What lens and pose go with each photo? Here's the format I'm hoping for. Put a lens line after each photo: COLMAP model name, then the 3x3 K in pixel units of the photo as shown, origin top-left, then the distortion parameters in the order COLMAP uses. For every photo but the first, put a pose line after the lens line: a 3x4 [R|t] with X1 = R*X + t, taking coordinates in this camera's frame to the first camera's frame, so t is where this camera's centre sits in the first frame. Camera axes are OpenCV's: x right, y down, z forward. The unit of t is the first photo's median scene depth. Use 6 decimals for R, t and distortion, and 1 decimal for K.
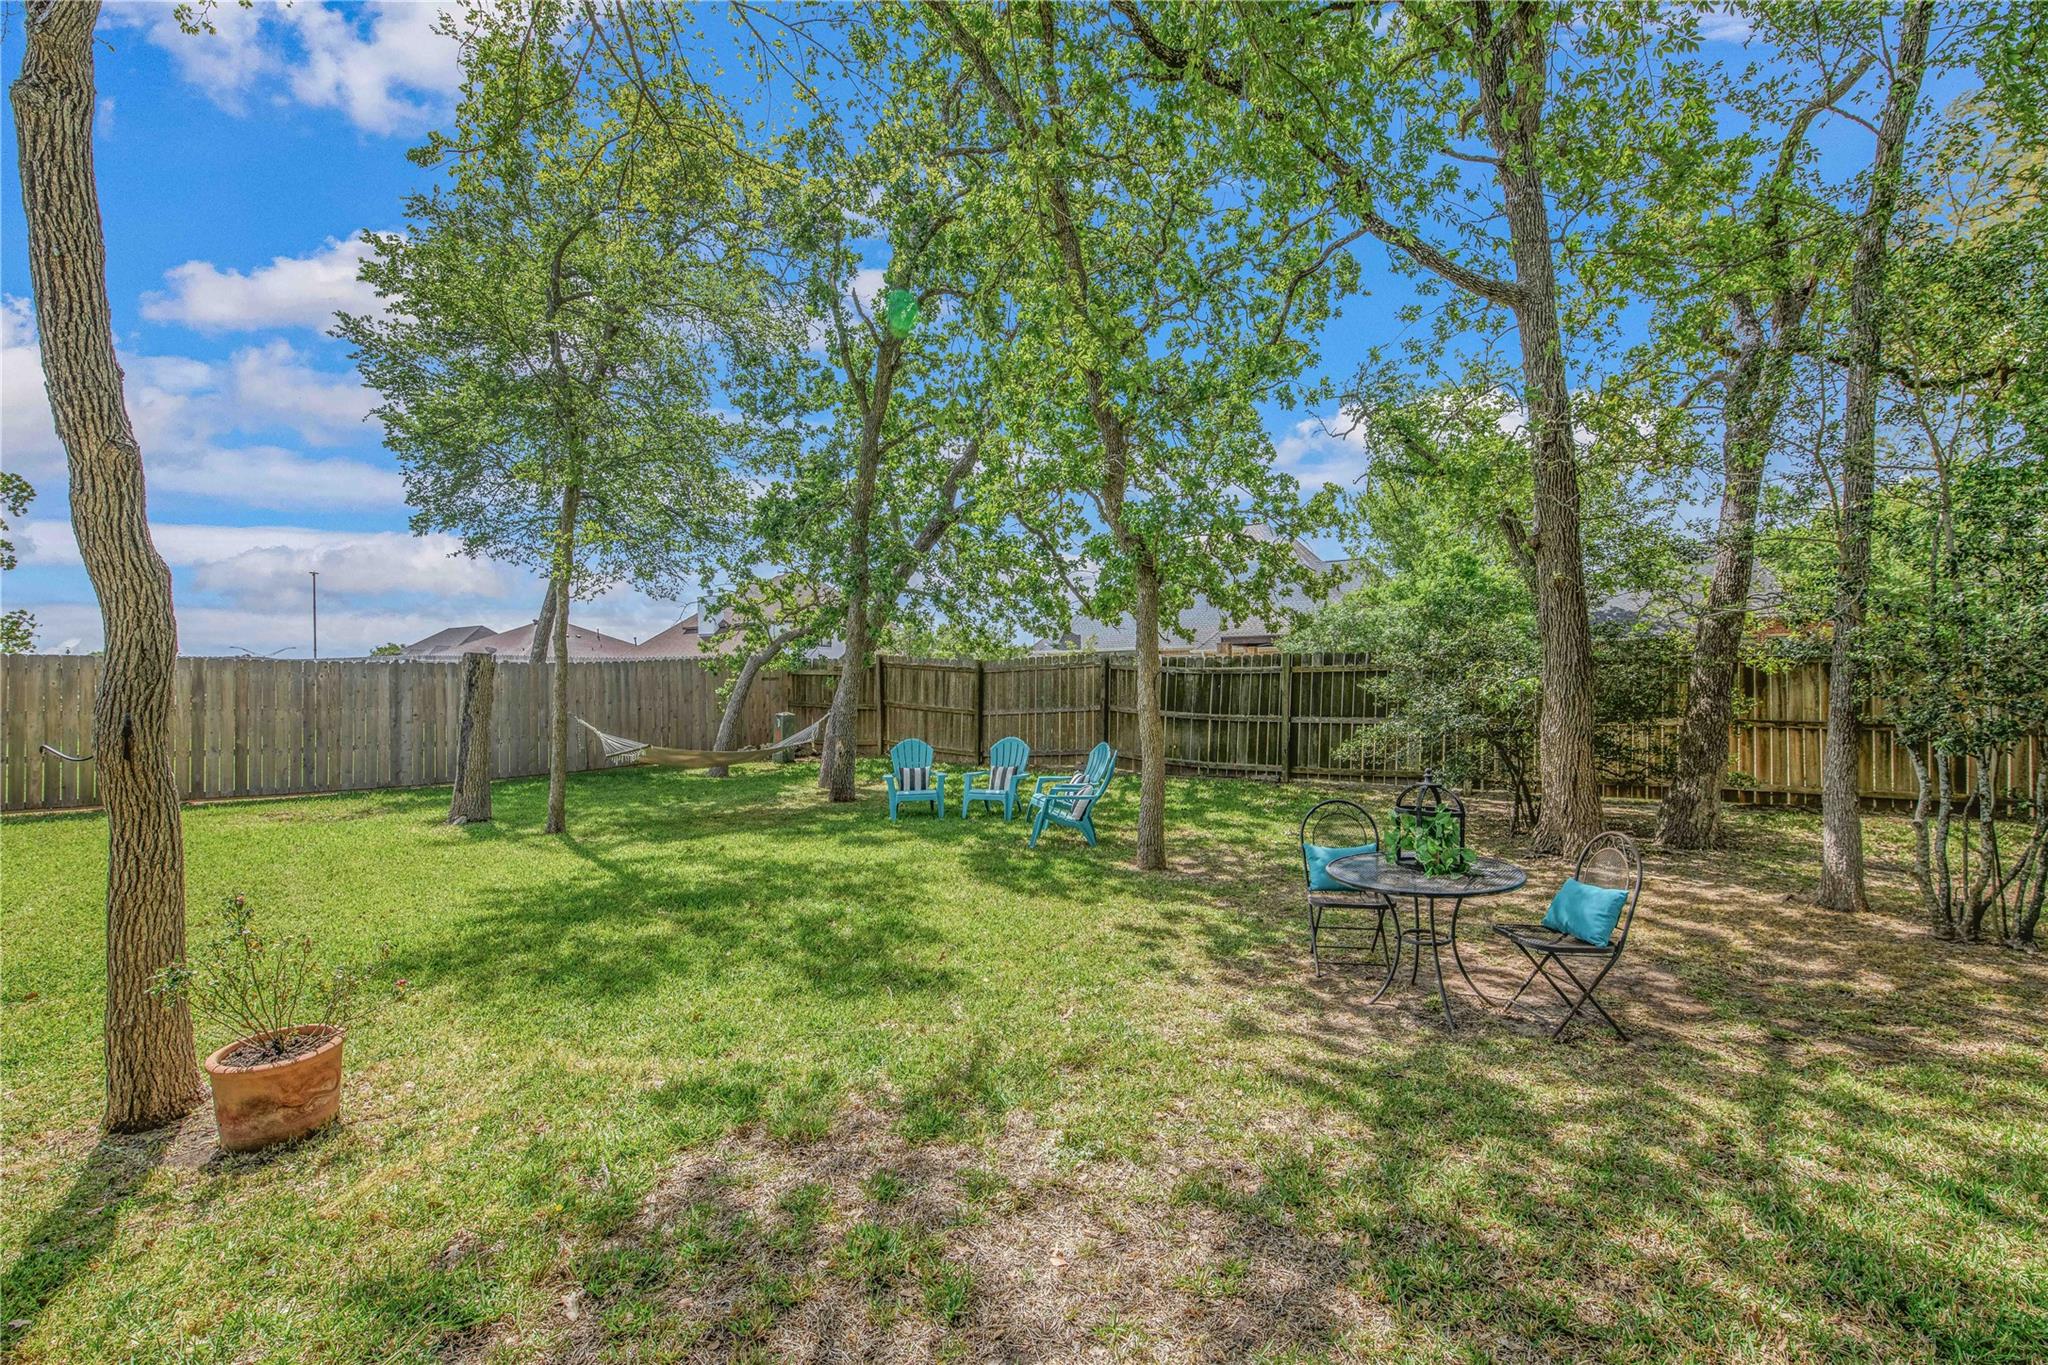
lens RADIAL K [[895.8, 0, 1031.0], [0, 895.8, 681.6], [0, 0, 1]] dist [0.014972, -0.000962]
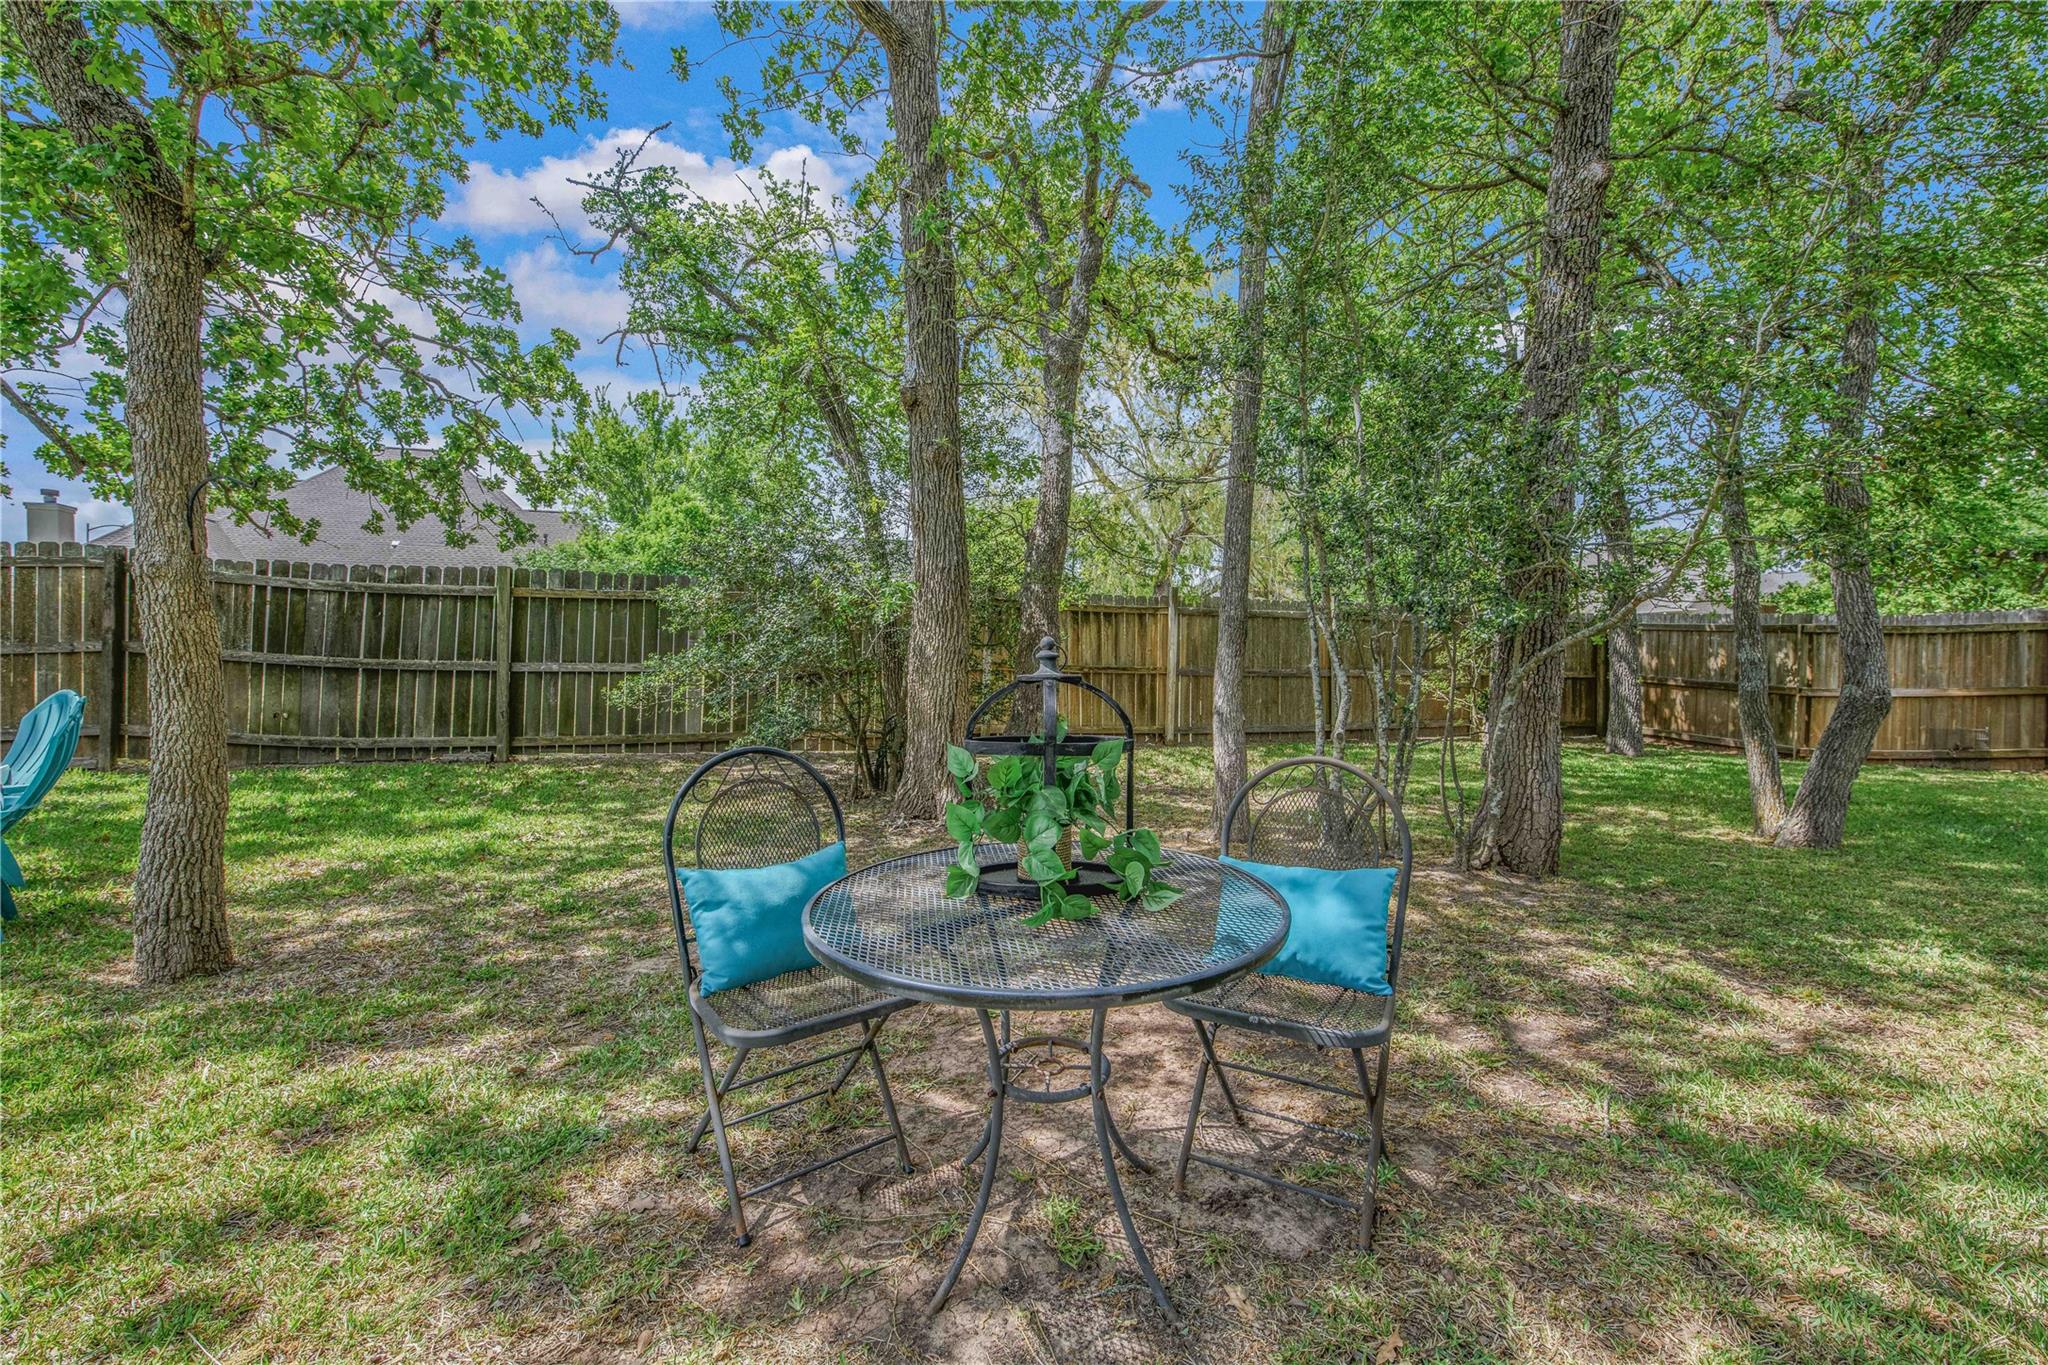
lens RADIAL K [[895.8, 0, 1023.6], [0, 895.8, 689.9], [0, 0, 1]] dist [0.014972, -0.000962]
pose [[0.658186, -0.010770, 0.752778, 0.034840], [-0.015380, 0.999497, 0.027747, 0.033771], [-0.752698, -0.029840, 0.657689, 0.261776]]
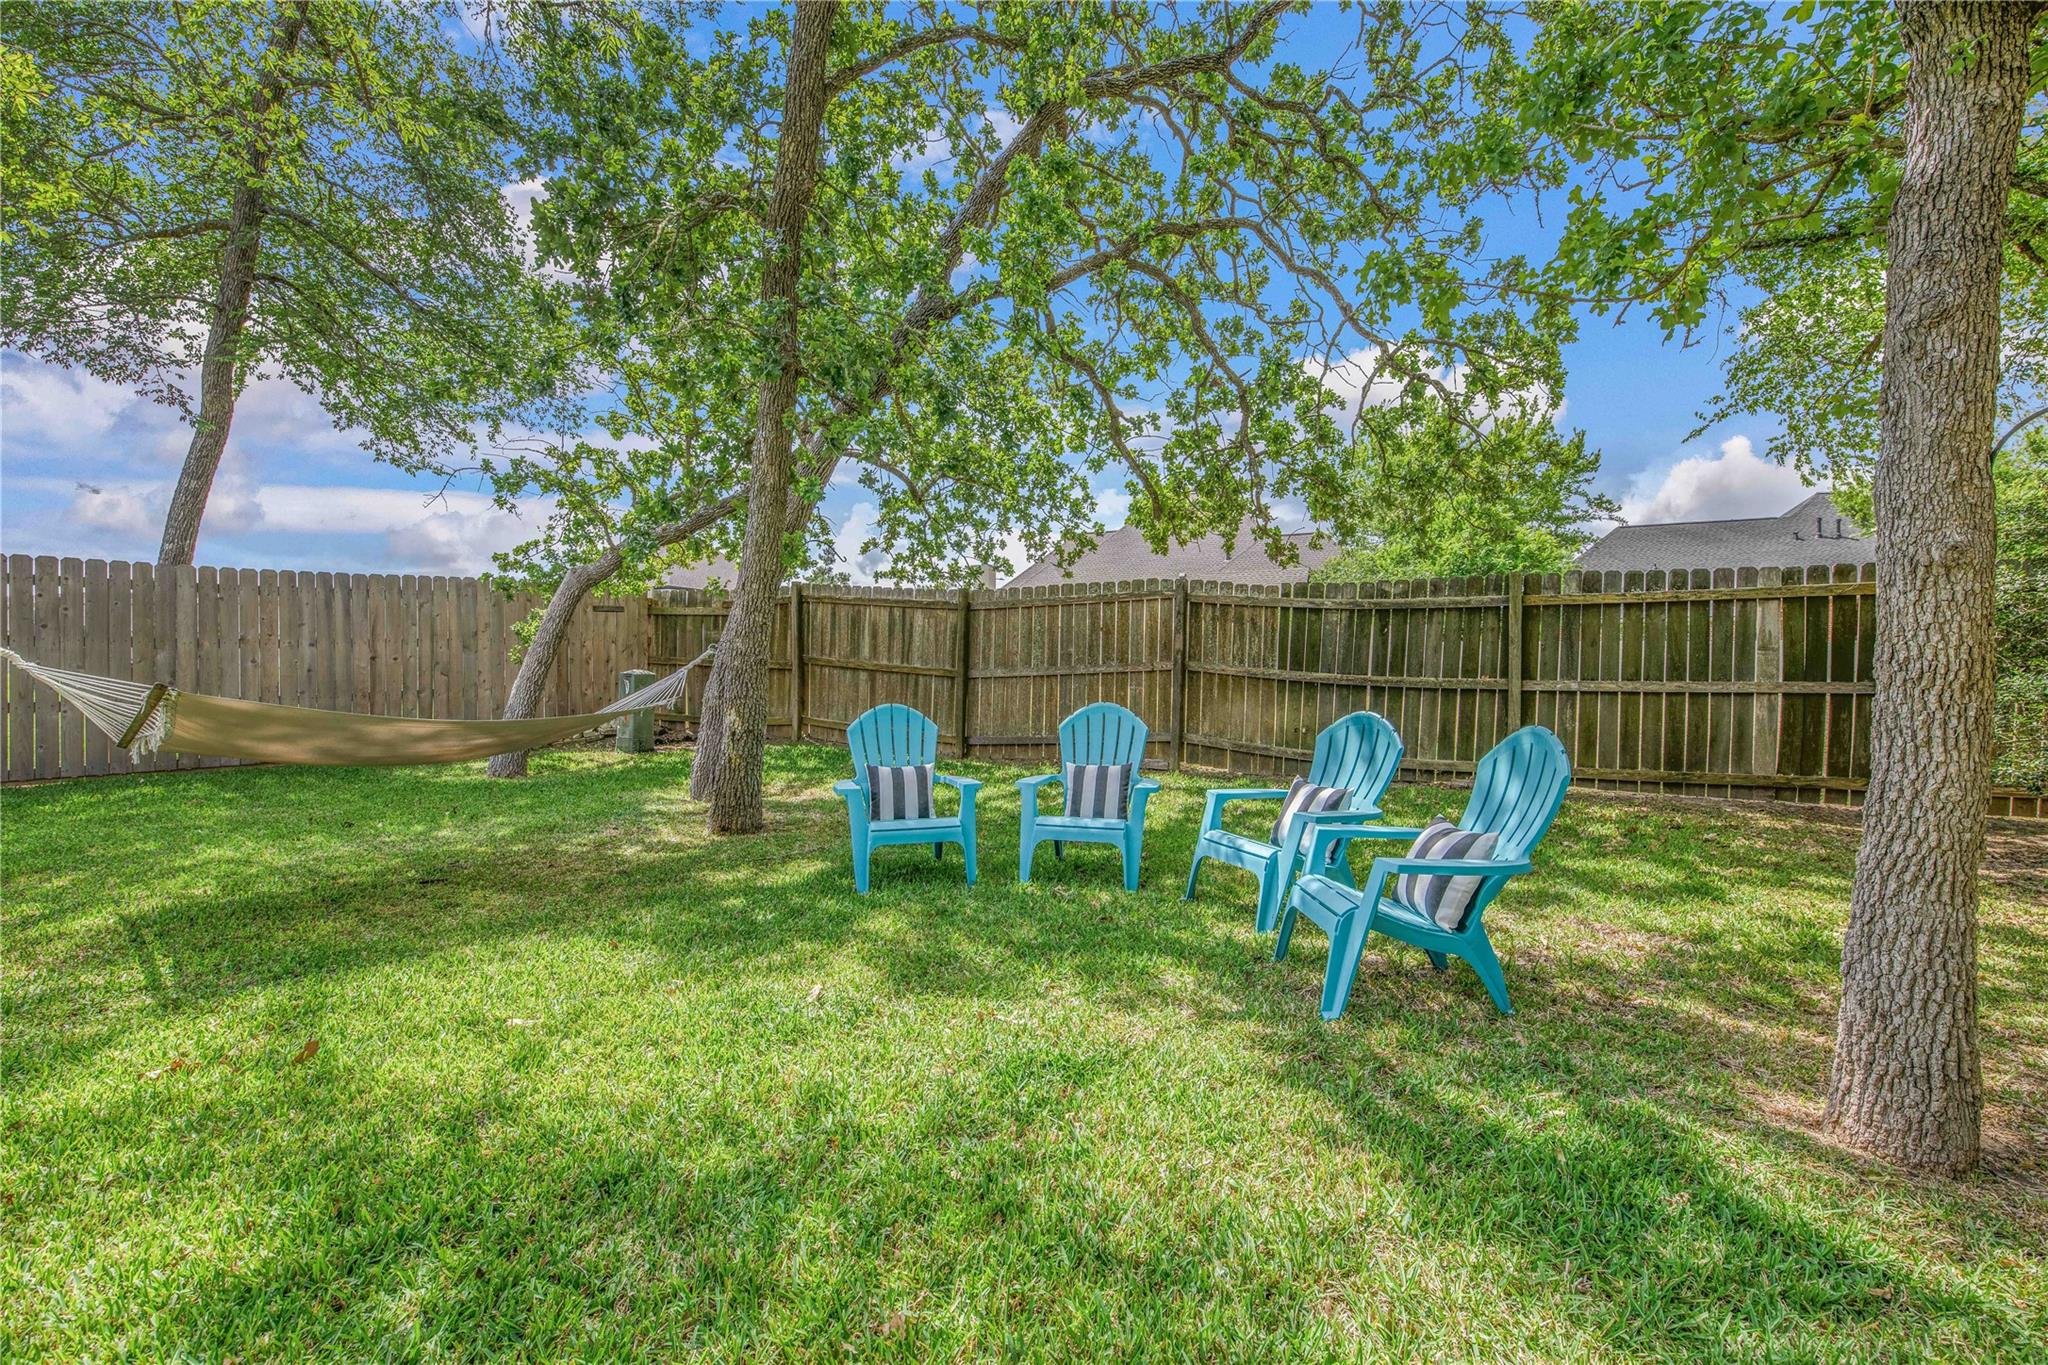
lens RADIAL K [[895.8, 0, 1030.6], [0, 895.8, 686.4], [0, 0, 1]] dist [0.014972, -0.000962]
pose [[0.993068, 0.012382, 0.116890, -0.095958], [-0.014831, 0.999688, 0.020105, 0.034786], [-0.116604, -0.021700, 0.992941, 0.430157]]
